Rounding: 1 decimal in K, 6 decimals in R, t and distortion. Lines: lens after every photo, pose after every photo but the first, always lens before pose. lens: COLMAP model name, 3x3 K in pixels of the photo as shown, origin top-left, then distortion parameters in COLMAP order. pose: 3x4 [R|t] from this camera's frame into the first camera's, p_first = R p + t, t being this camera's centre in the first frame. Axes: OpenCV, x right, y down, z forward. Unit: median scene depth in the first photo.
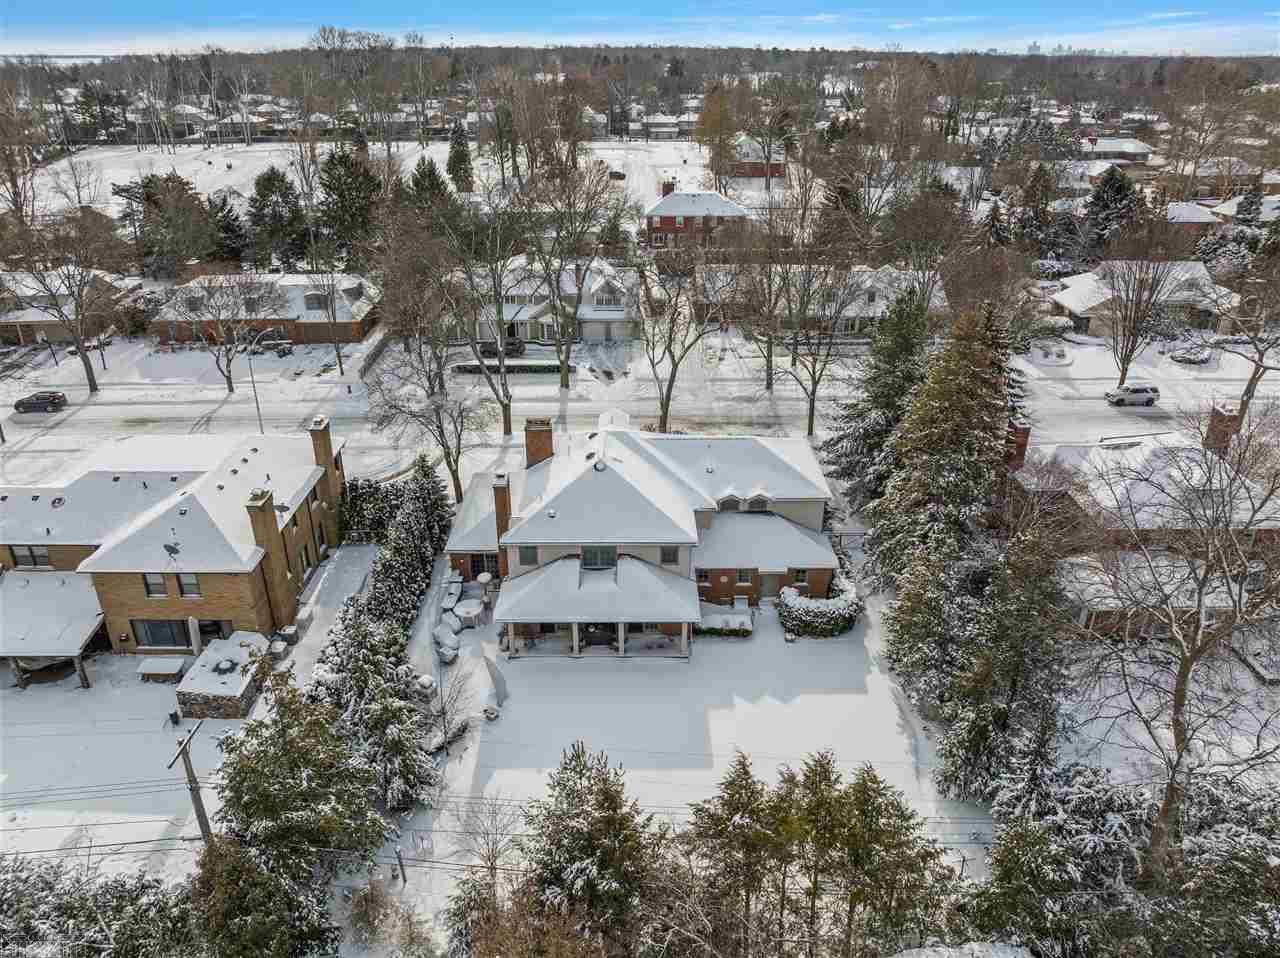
lens RADIAL K [[905.3, 0, 640.0], [0, 905.3, 479.0], [0, 0, 1]] dist [-0.038652, -0.006780]
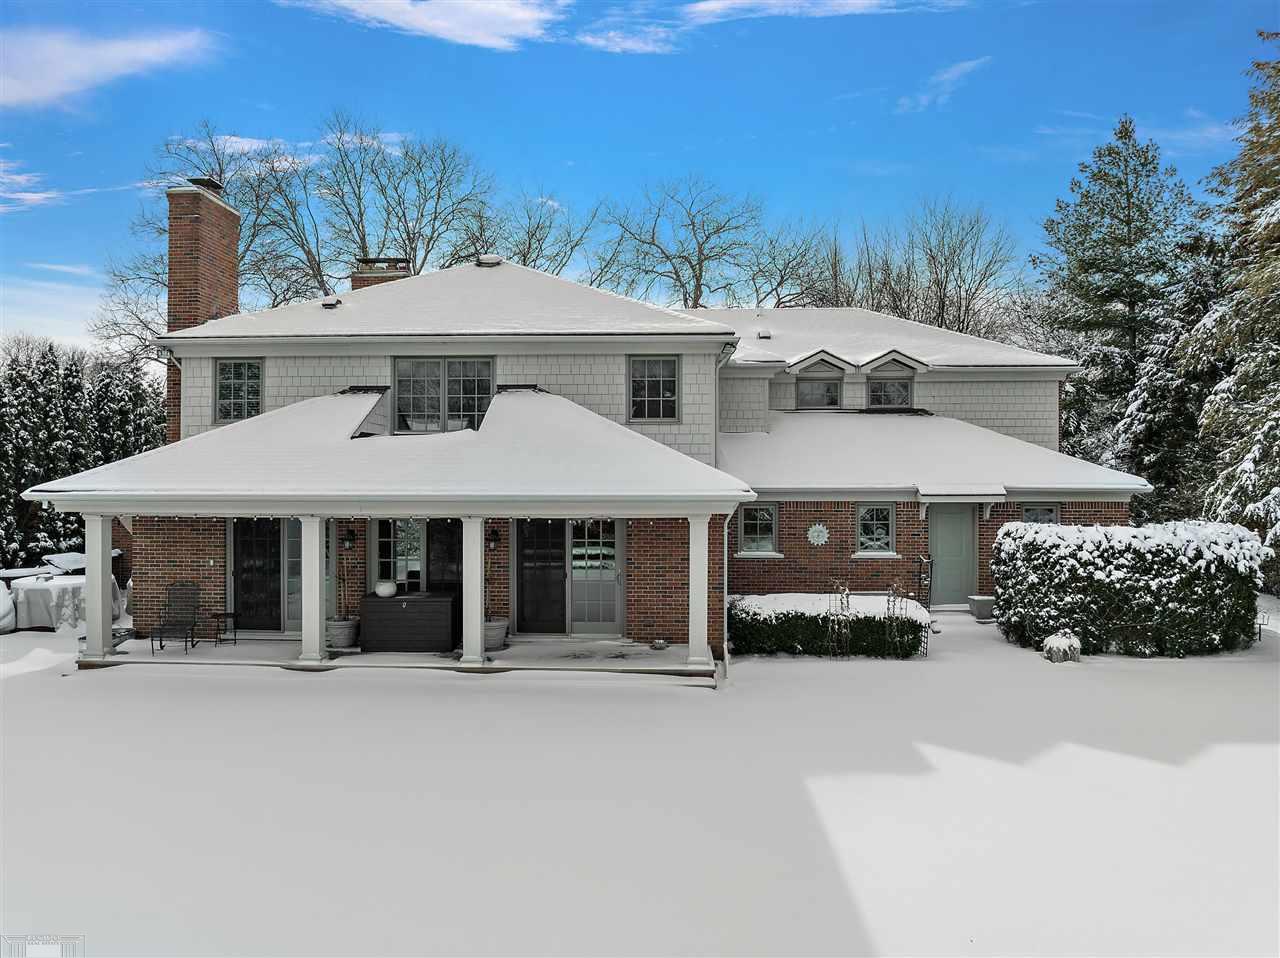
lens RADIAL K [[902.5, 0, 640.0], [0, 902.5, 479.0], [0, 0, 1]] dist [-0.007767, -0.068313]
pose [[0.999007, 0.003991, -0.044373, 0.041974], [-0.022793, 0.901550, -0.432073, 0.259524], [0.038280, 0.432656, 0.900746, 0.719081]]
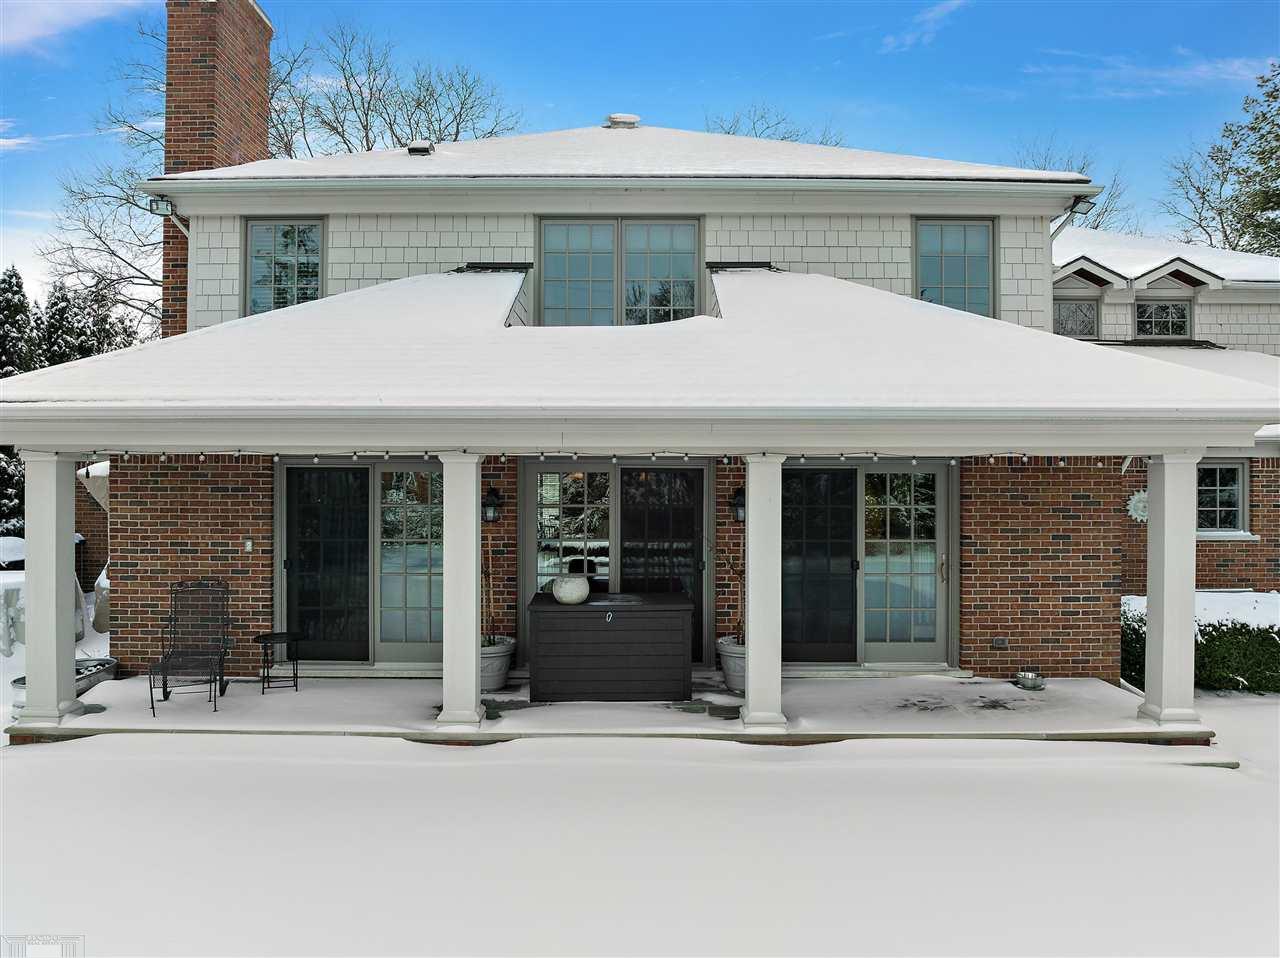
lens RADIAL K [[905.3, 0, 640.0], [0, 905.3, 479.0], [0, 0, 1]] dist [-0.038652, -0.006780]
pose [[0.999983, 0.005185, -0.002543, -0.039985], [-0.005775, 0.901201, -0.433363, 0.221066], [0.000045, 0.433371, 0.901216, 0.835698]]
